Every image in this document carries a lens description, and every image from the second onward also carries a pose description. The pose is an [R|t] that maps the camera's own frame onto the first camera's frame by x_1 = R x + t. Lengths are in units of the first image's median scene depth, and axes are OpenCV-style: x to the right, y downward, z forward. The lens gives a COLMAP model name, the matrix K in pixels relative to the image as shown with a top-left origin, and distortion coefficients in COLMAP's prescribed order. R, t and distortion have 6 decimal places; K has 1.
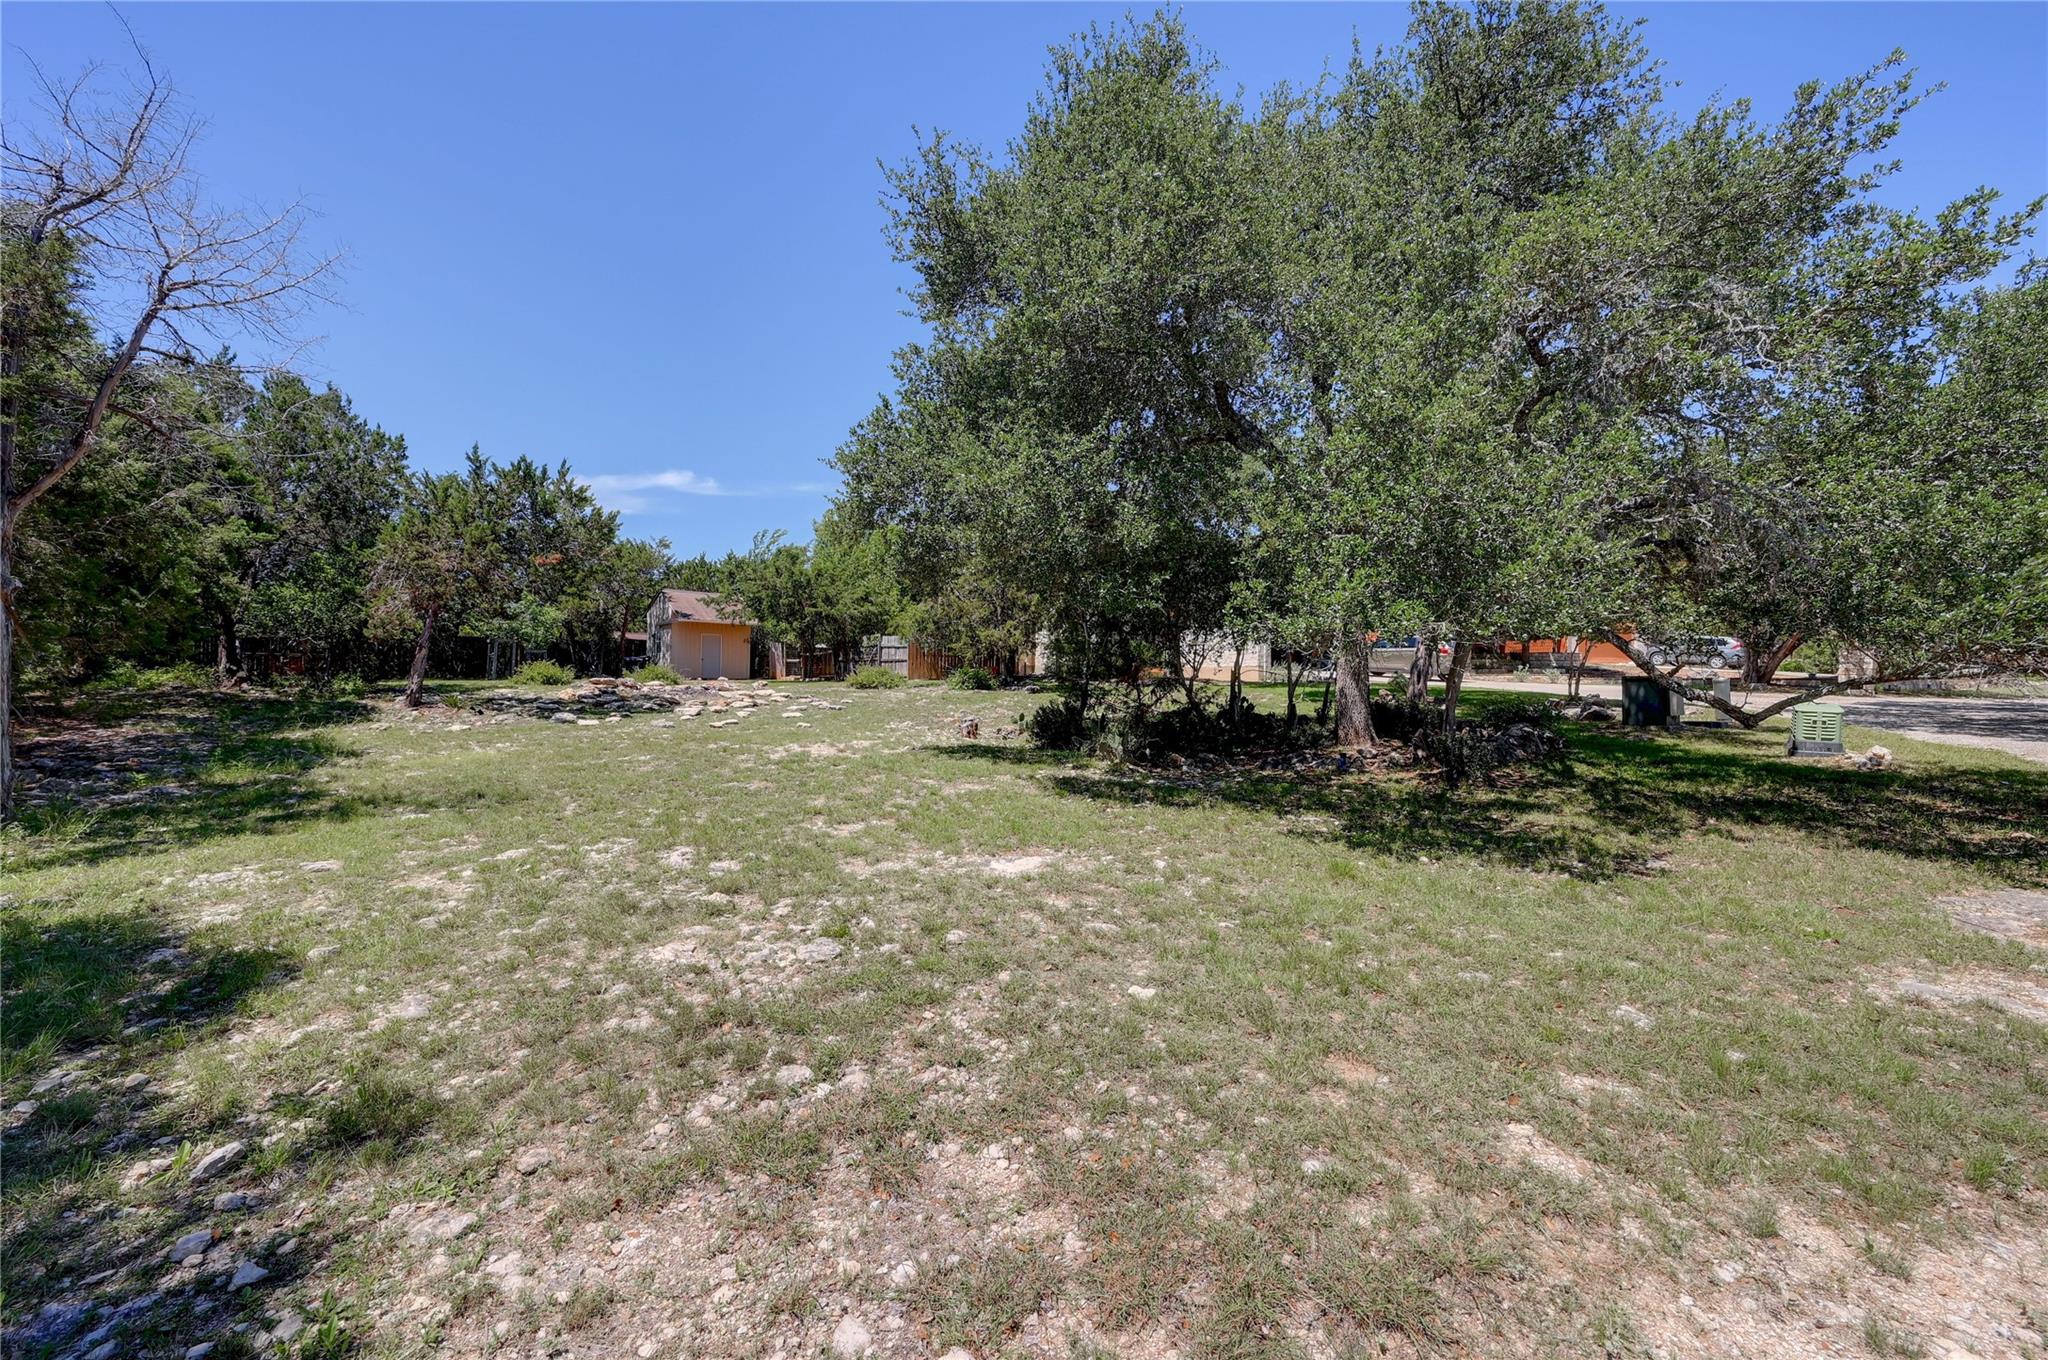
lens RADIAL K [[806.4, 0, 1039.8], [0, 806.4, 682.5], [0, 0, 1]] dist [-0.002867, -0.000242]
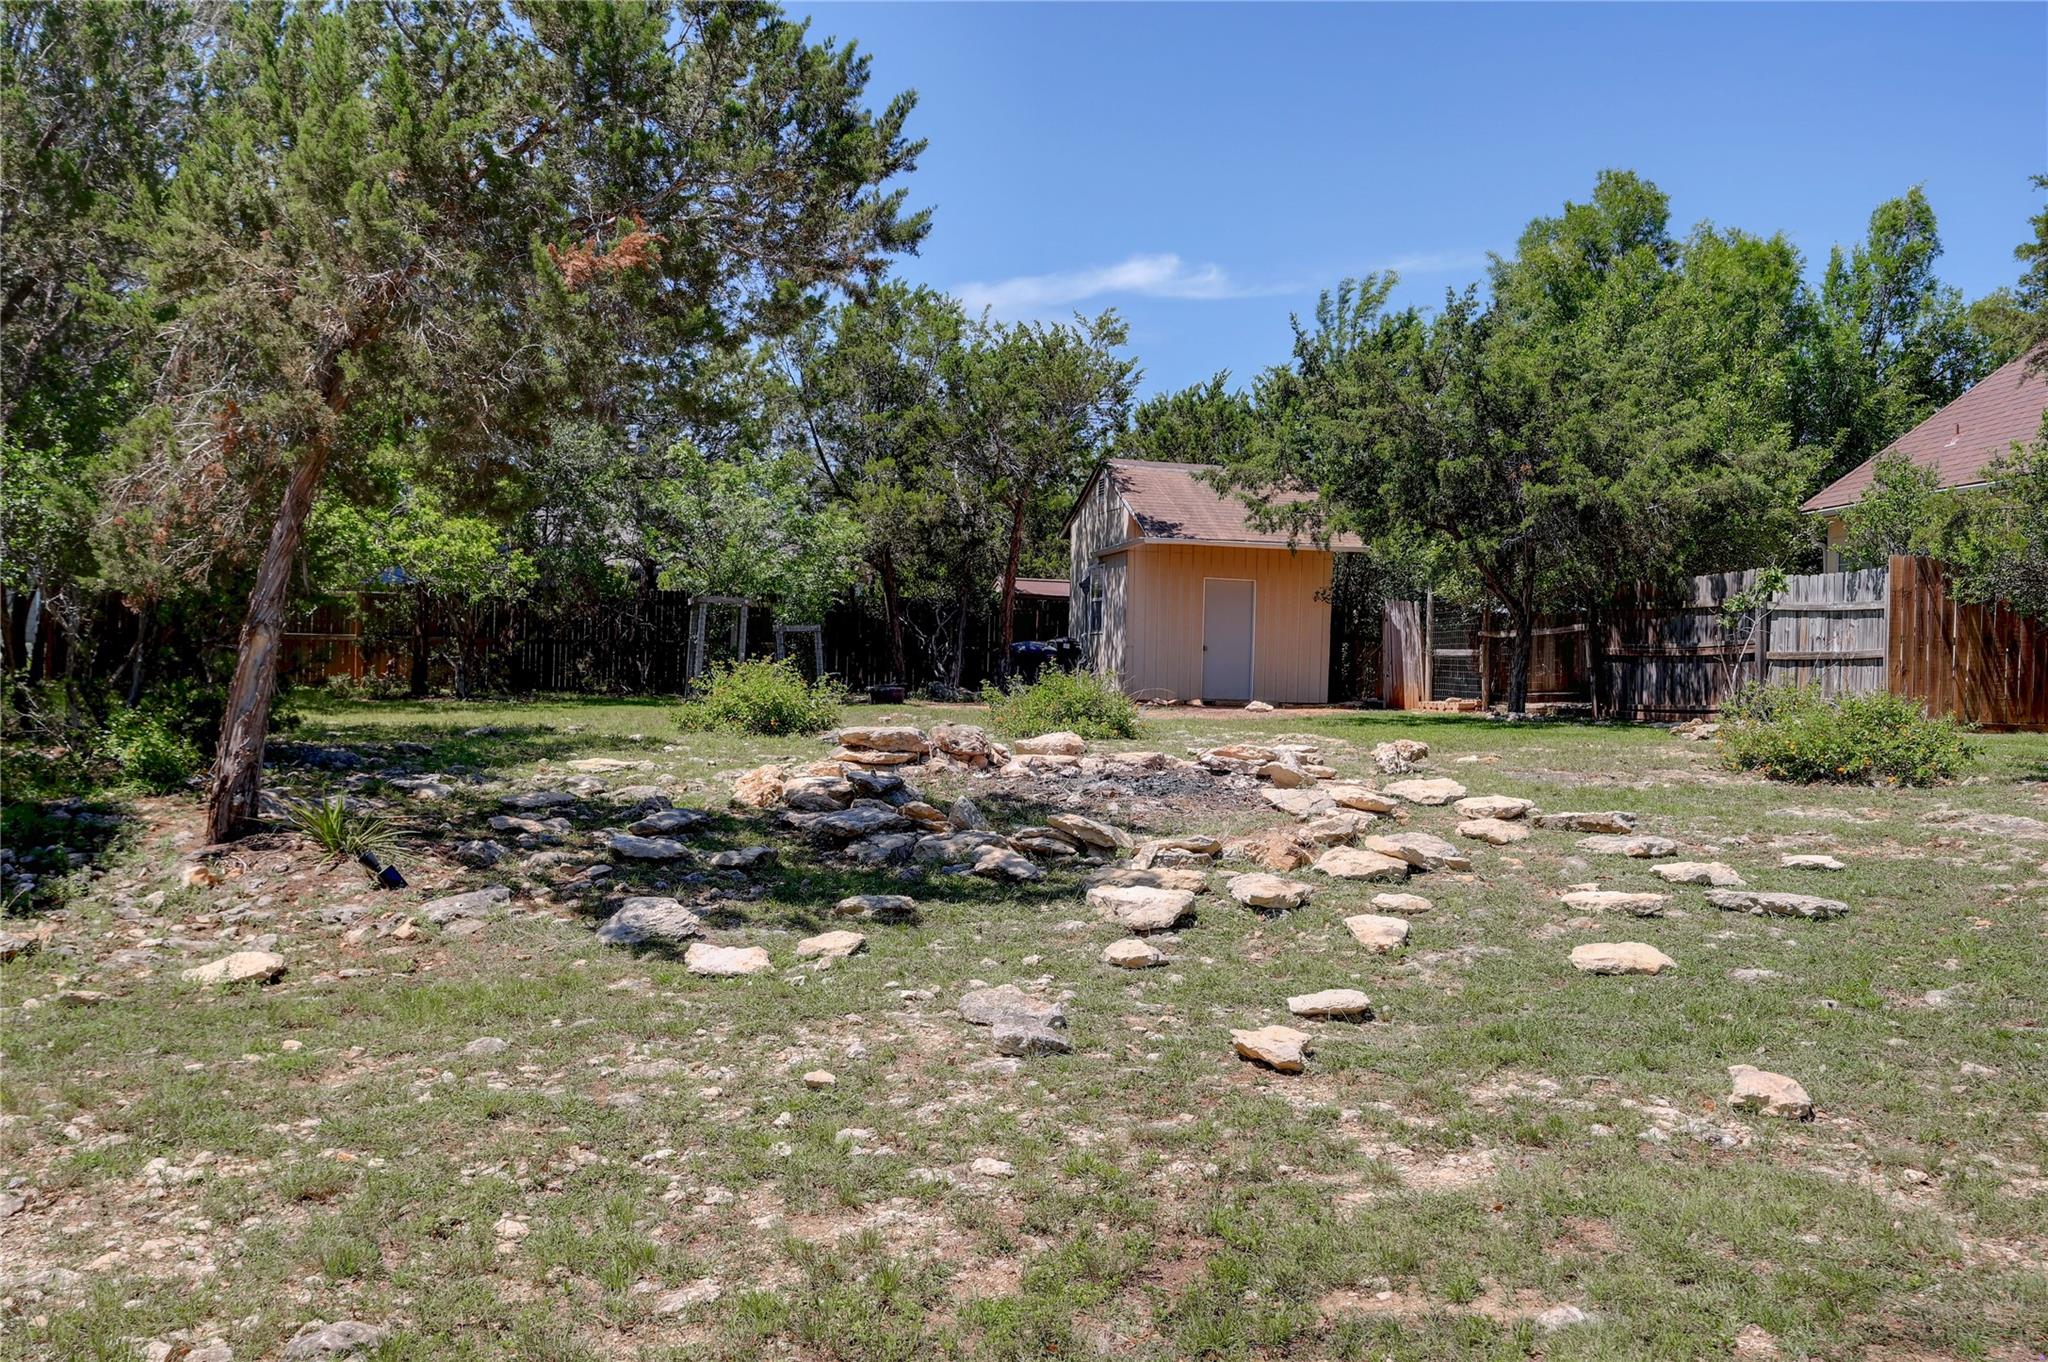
lens RADIAL K [[1787.9, 0, 1024.3], [0, 1787.9, 684.2], [0, 0, 1]] dist [0.015330, 0.002672]
pose [[0.878891, 0.013213, -0.476840, -0.121933], [-0.015066, 0.999887, -0.000063, -0.013343], [0.476785, 0.007239, 0.878990, 0.291253]]
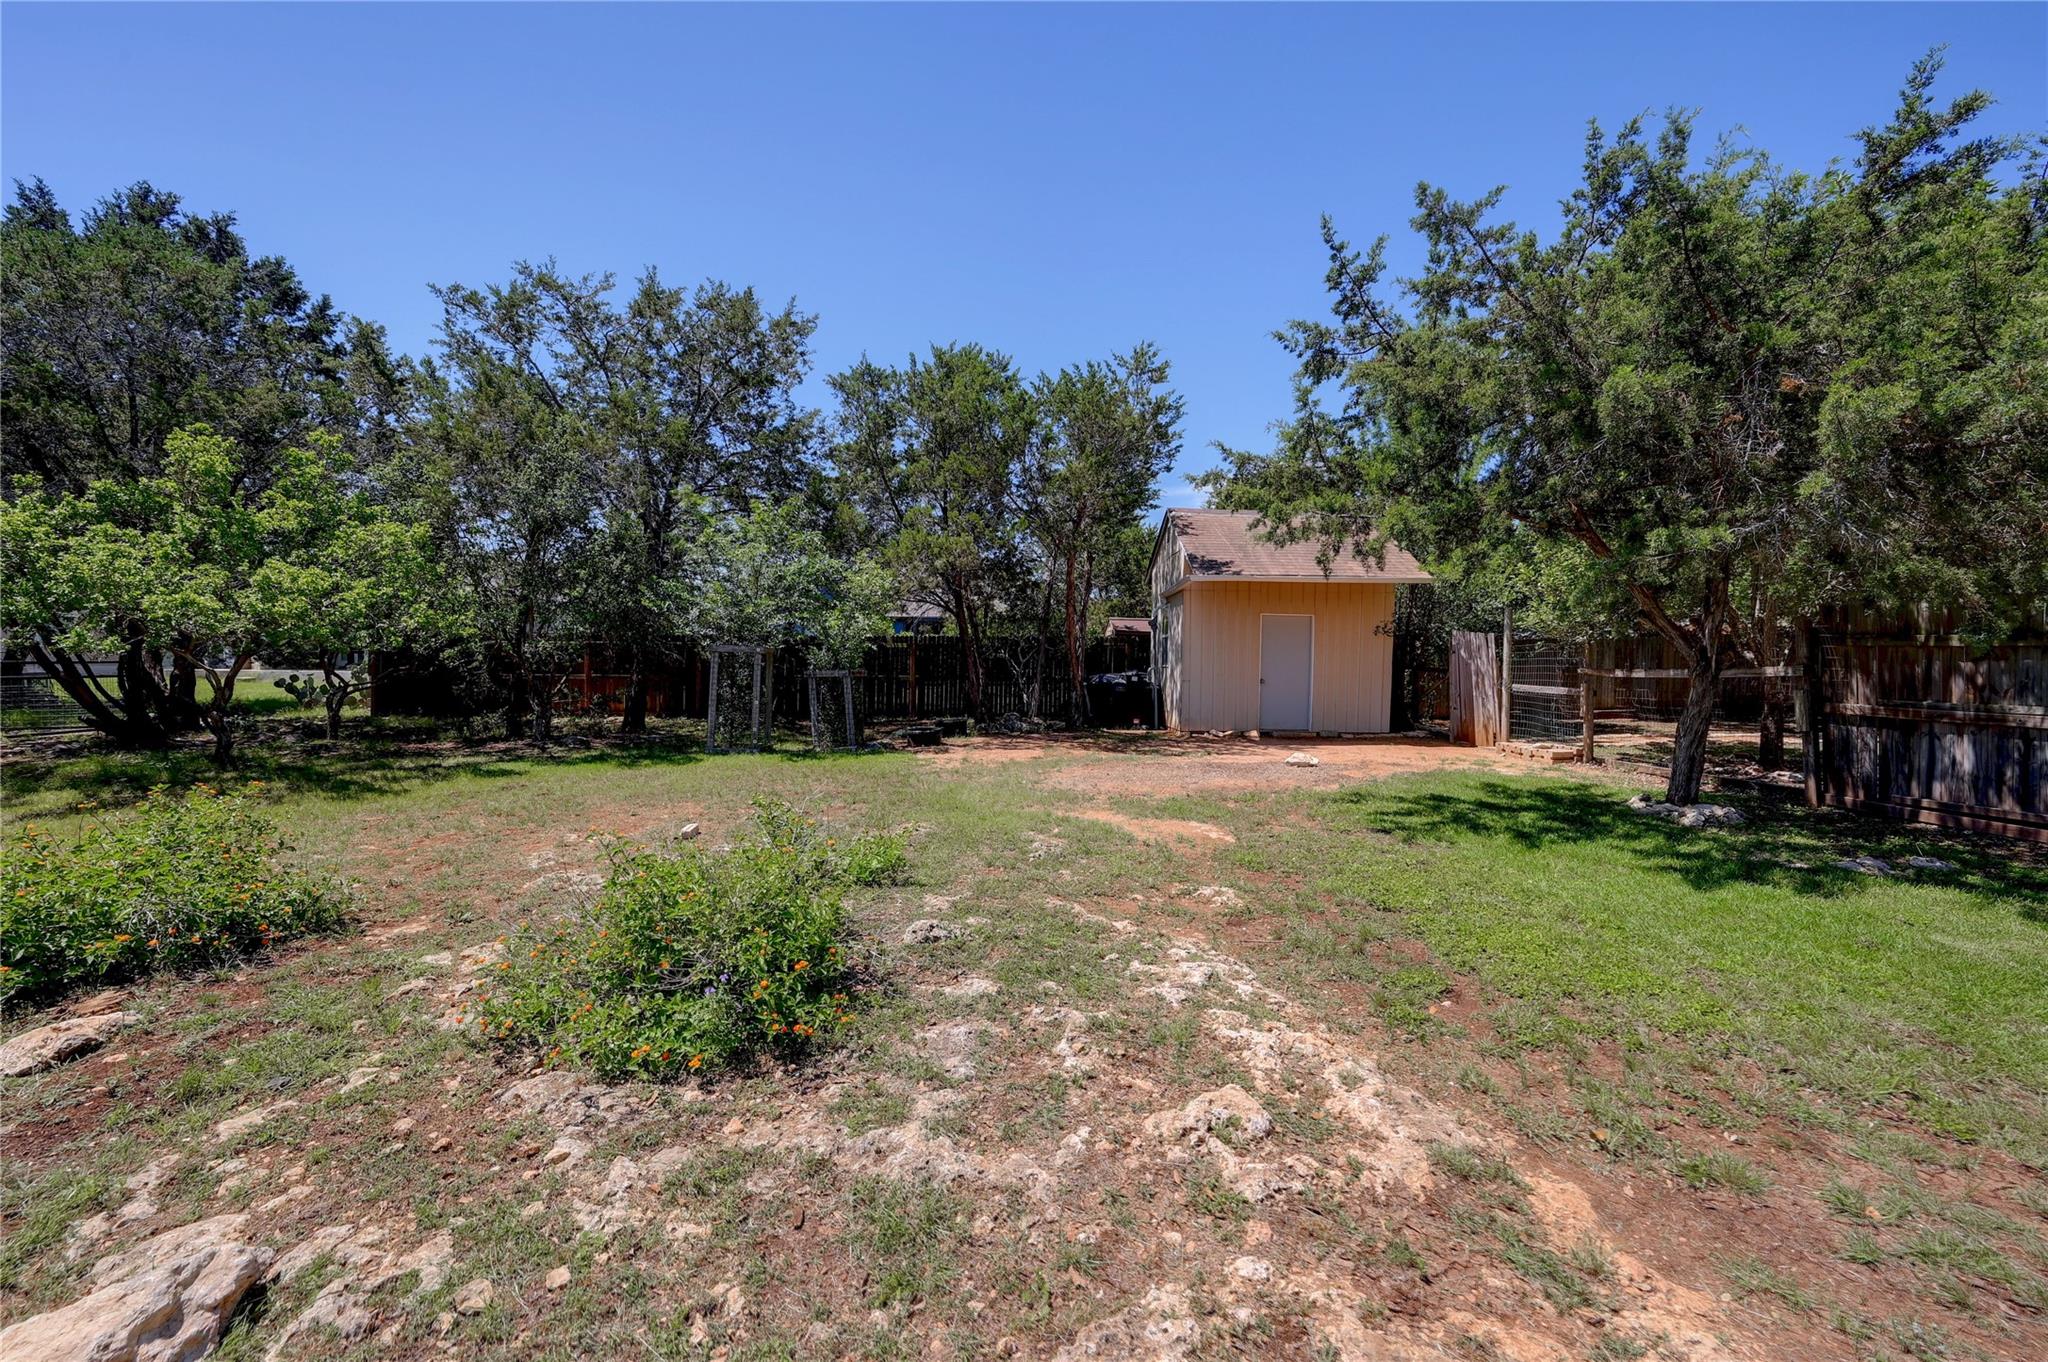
lens RADIAL K [[806.4, 0, 1028.2], [0, 806.4, 674.9], [0, 0, 1]] dist [-0.002867, -0.000242]
pose [[0.725832, 0.012209, -0.687763, -0.270337], [-0.004804, 0.999908, 0.012681, -0.041246], [0.687855, -0.005900, 0.725824, 0.735655]]
